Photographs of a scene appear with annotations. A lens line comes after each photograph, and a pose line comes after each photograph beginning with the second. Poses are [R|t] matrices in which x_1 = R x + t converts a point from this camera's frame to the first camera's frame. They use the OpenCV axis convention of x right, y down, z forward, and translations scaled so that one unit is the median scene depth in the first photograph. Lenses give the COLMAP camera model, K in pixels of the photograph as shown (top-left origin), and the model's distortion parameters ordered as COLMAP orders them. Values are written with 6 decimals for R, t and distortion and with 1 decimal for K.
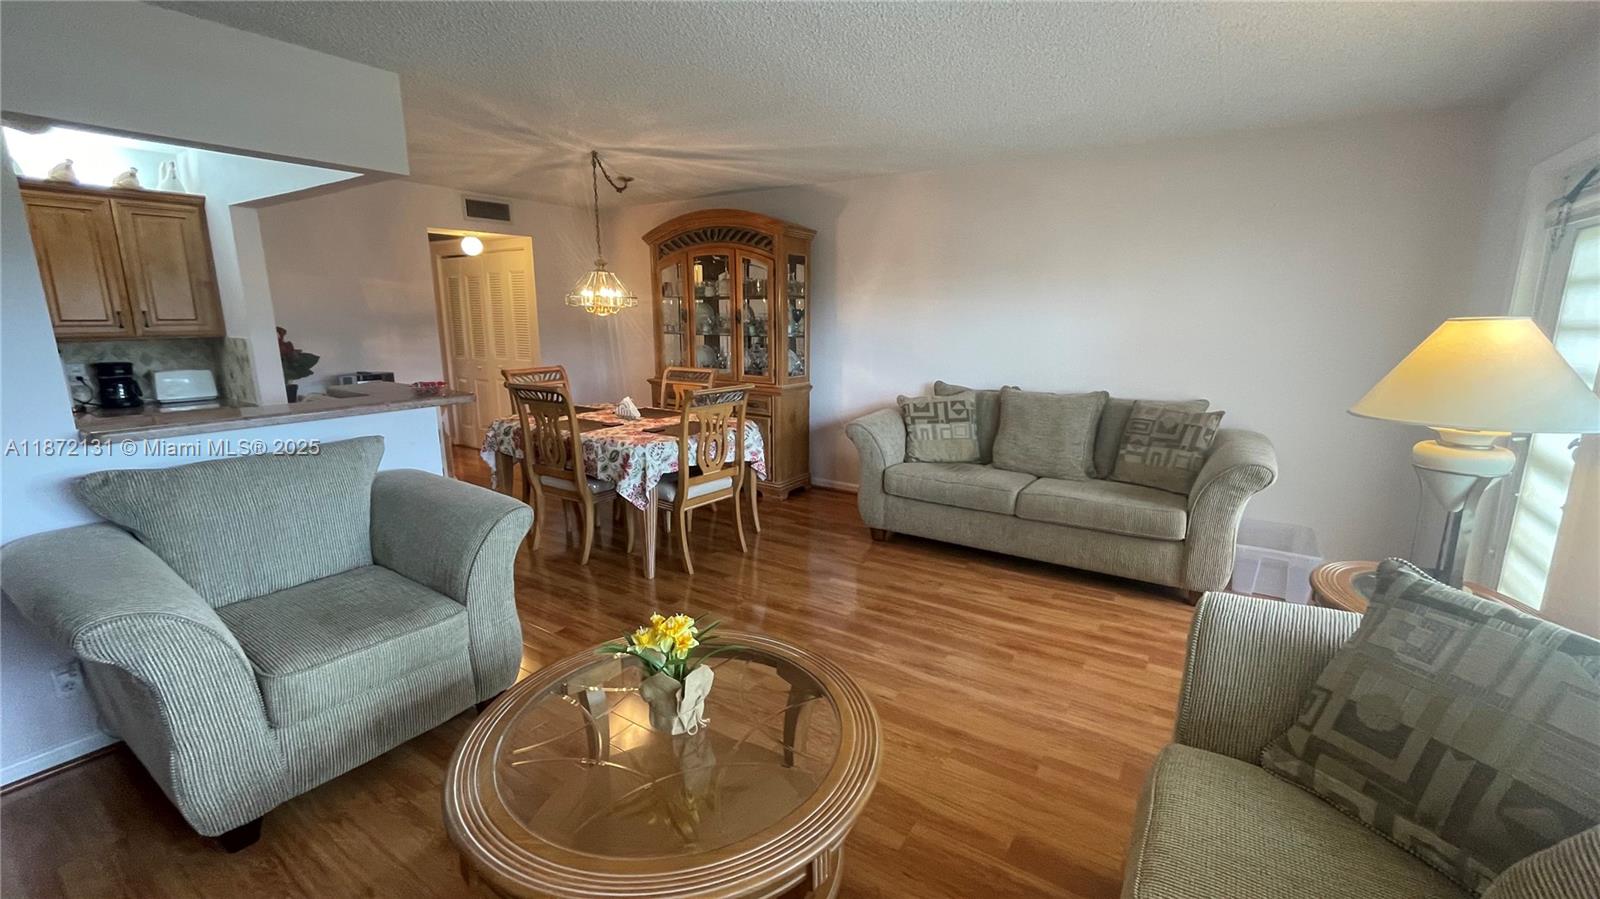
lens RADIAL K [[648.5, 0, 798.2], [0, 648.5, 447.2], [0, 0, 1]] dist [-0.000060, -0.000274]
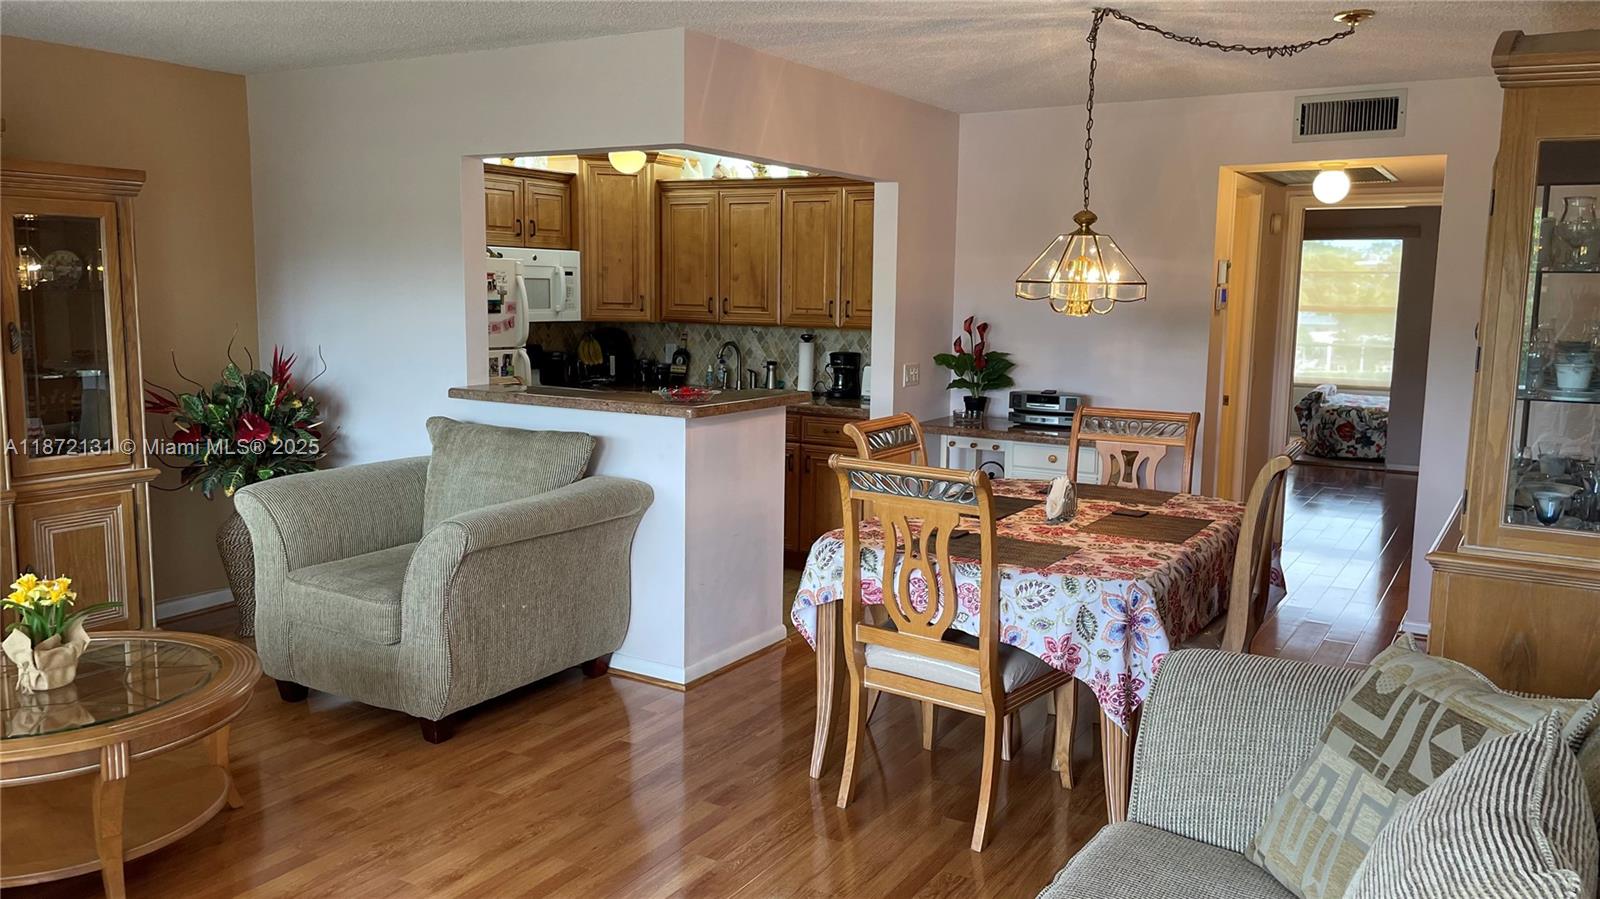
lens RADIAL K [[1206.2, 0, 798.7], [0, 1206.2, 440.9], [0, 0, 1]] dist [0.115549, -0.155324]
pose [[0.039348, 0.124365, -0.991456, 0.706708], [-0.219224, 0.969125, 0.112863, -0.176634], [0.974881, 0.212910, 0.065397, 0.777788]]
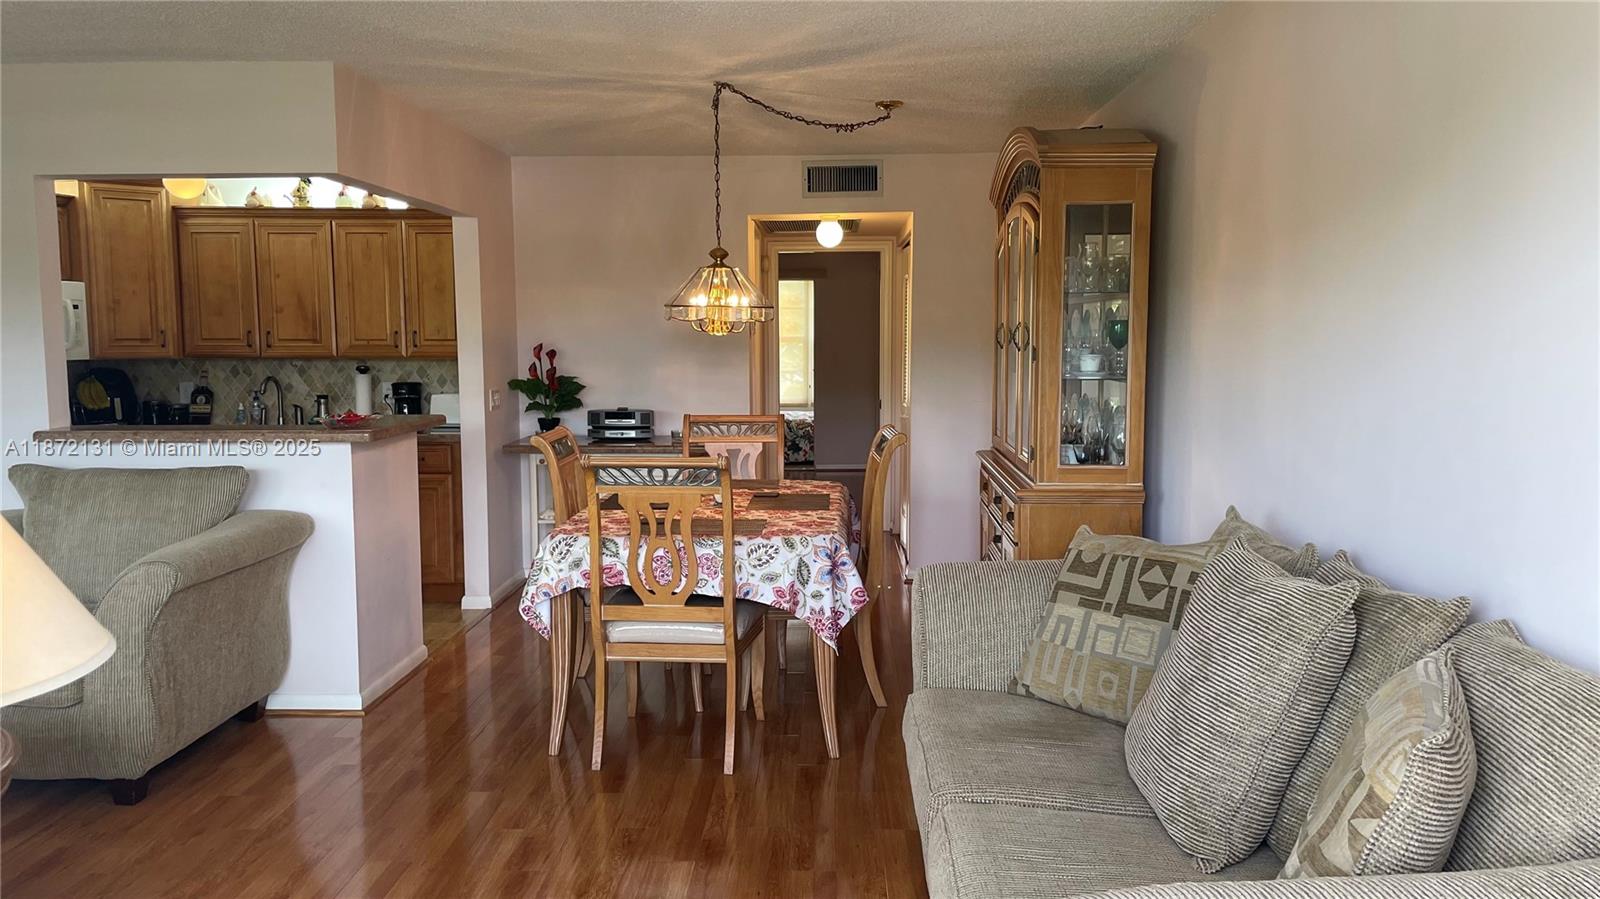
lens RADIAL K [[1206.2, 0, 798.7], [0, 1206.2, 440.9], [0, 0, 1]] dist [0.115549, -0.155324]
pose [[0.525420, 0.072080, -0.847785, 0.775286], [-0.168663, 0.985455, -0.020745, -0.096577], [0.833959, 0.153890, 0.529935, 0.487367]]
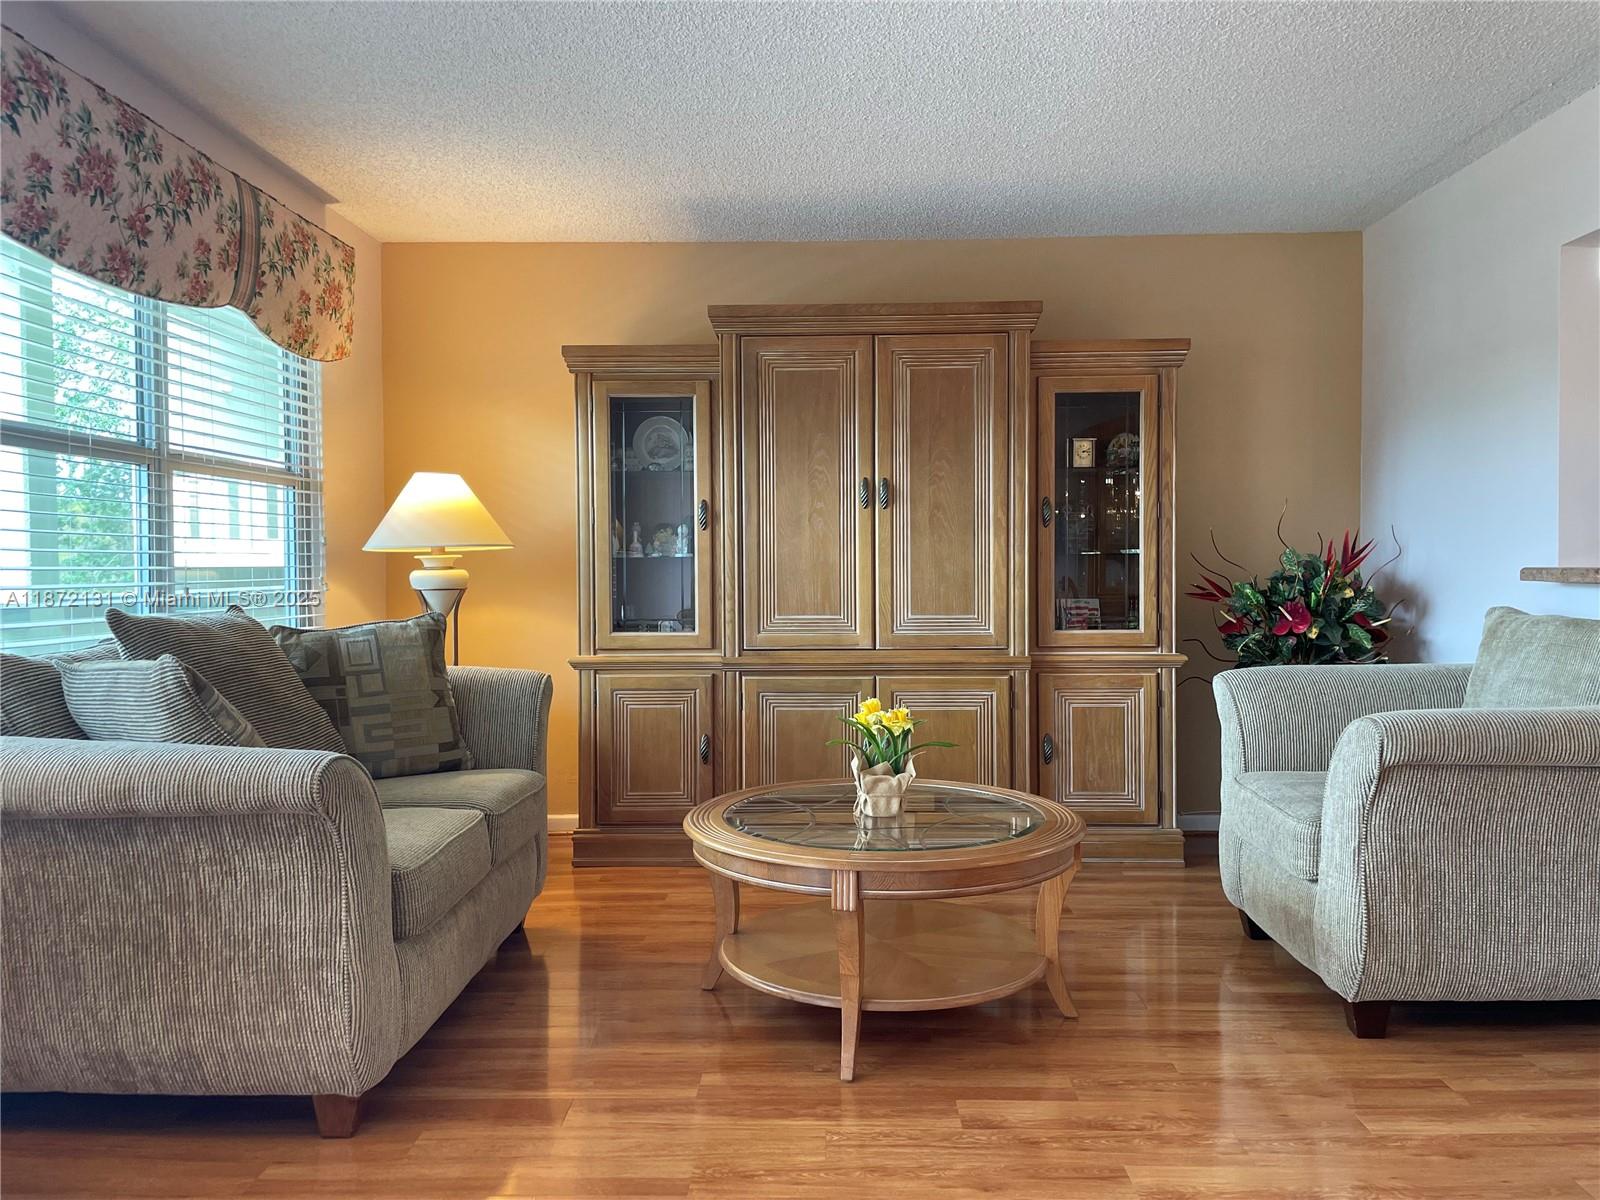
lens RADIAL K [[1200.6, 0, 799.3], [0, 1200.6, 592.6], [0, 0, 1]] dist [0.073246, -0.090993]
pose [[-0.850015, 0.016058, -0.526514, 0.372912], [-0.104214, 0.974652, 0.197971, -0.114248], [0.516347, 0.223149, -0.826795, 0.966873]]
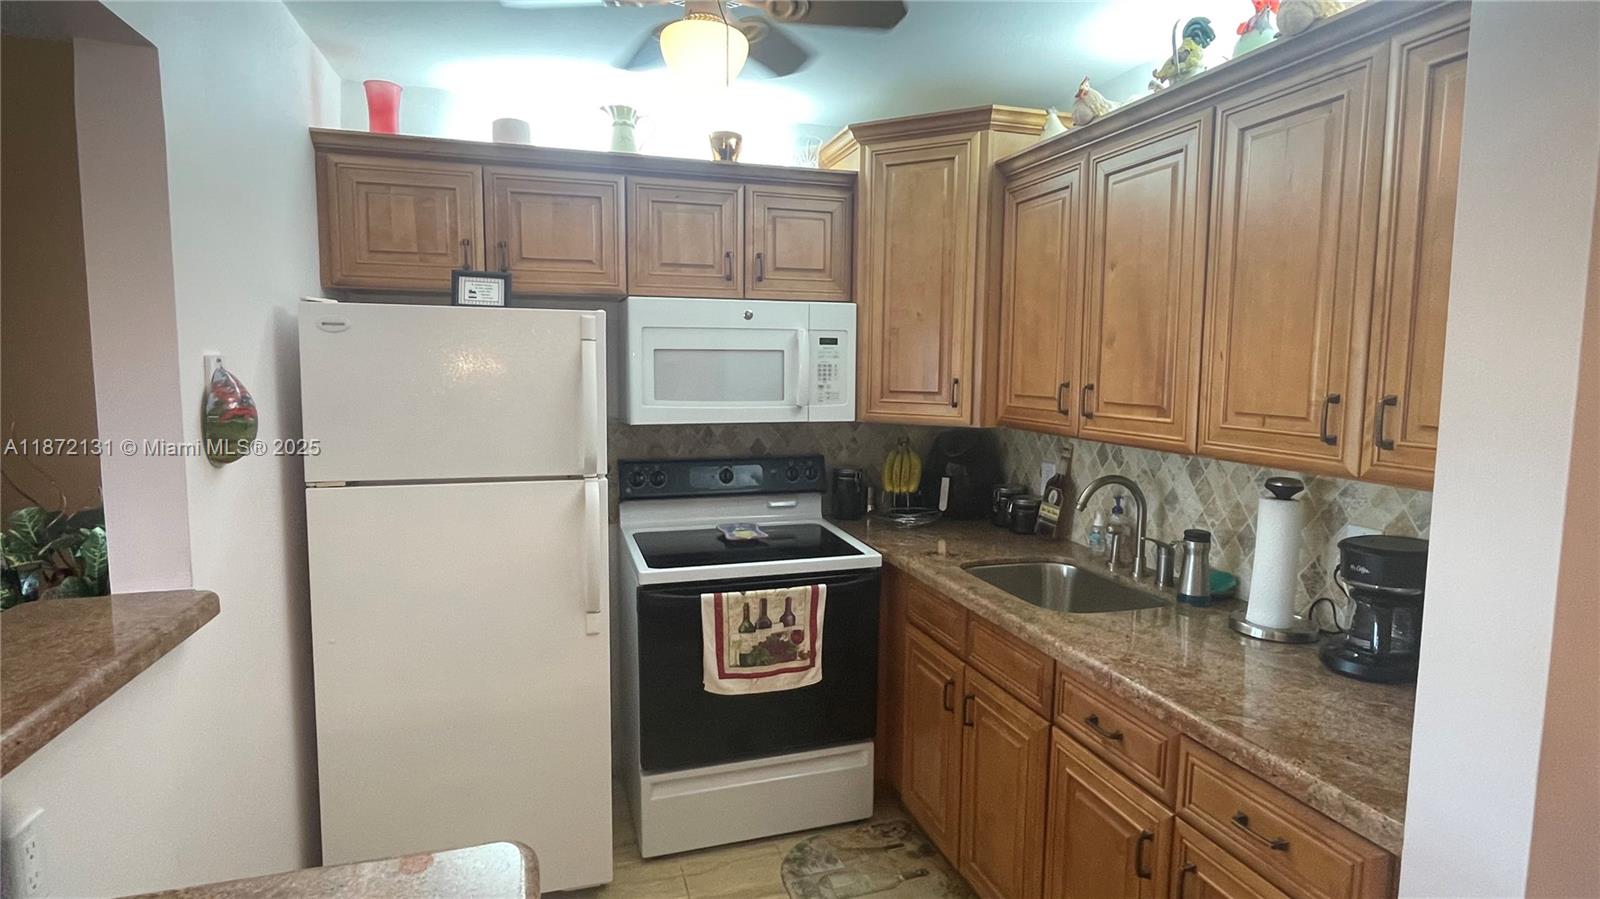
lens RADIAL K [[817.4, 0, 799.9], [0, 817.4, 441.8], [0, 0, 1]] dist [-0.000919, -0.000307]
pose [[-0.635649, 0.065679, -0.769179, -0.493790], [-0.167655, 0.960848, 0.220596, -0.206235], [0.753553, 0.269178, -0.599750, 0.932018]]
